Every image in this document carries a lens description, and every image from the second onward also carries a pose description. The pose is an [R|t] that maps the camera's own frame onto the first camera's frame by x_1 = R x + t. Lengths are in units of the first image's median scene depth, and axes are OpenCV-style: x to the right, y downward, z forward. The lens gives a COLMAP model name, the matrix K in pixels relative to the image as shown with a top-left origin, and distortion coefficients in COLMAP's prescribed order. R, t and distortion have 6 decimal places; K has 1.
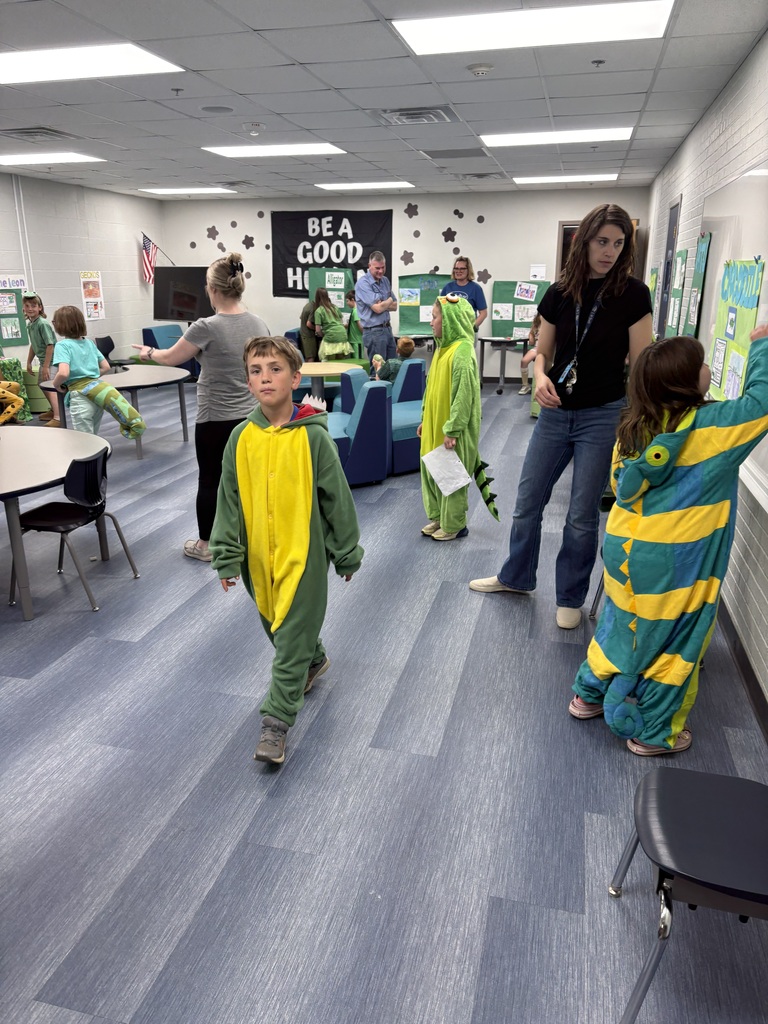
lens RADIAL K [[776.0, 0, 384.0], [0, 776.0, 512.0], [0, 0, 1]] dist [0.004409, 0.000182]
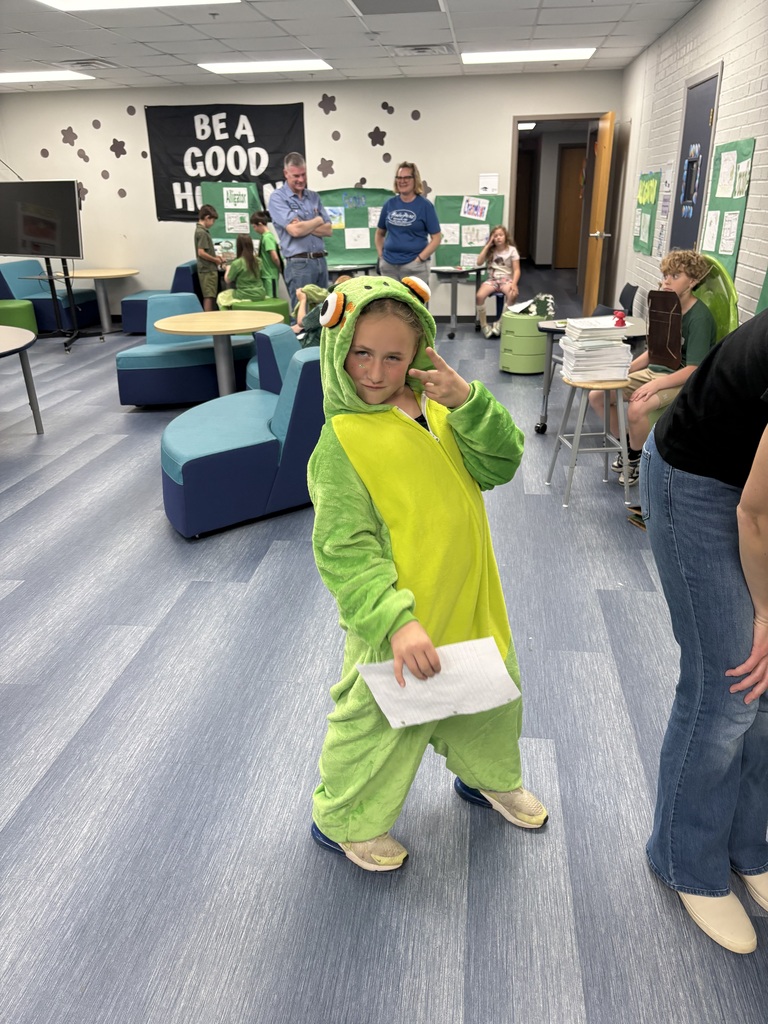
lens RADIAL K [[766.3, 0, 399.8], [0, 766.3, 512.1], [0, 0, 1]] dist [-0.001653, 0.034464]
pose [[0.990547, -0.066530, 0.119962, -0.012805], [0.054560, 0.993445, 0.100446, -0.050589], [-0.125859, -0.092951, 0.987684, 0.179515]]
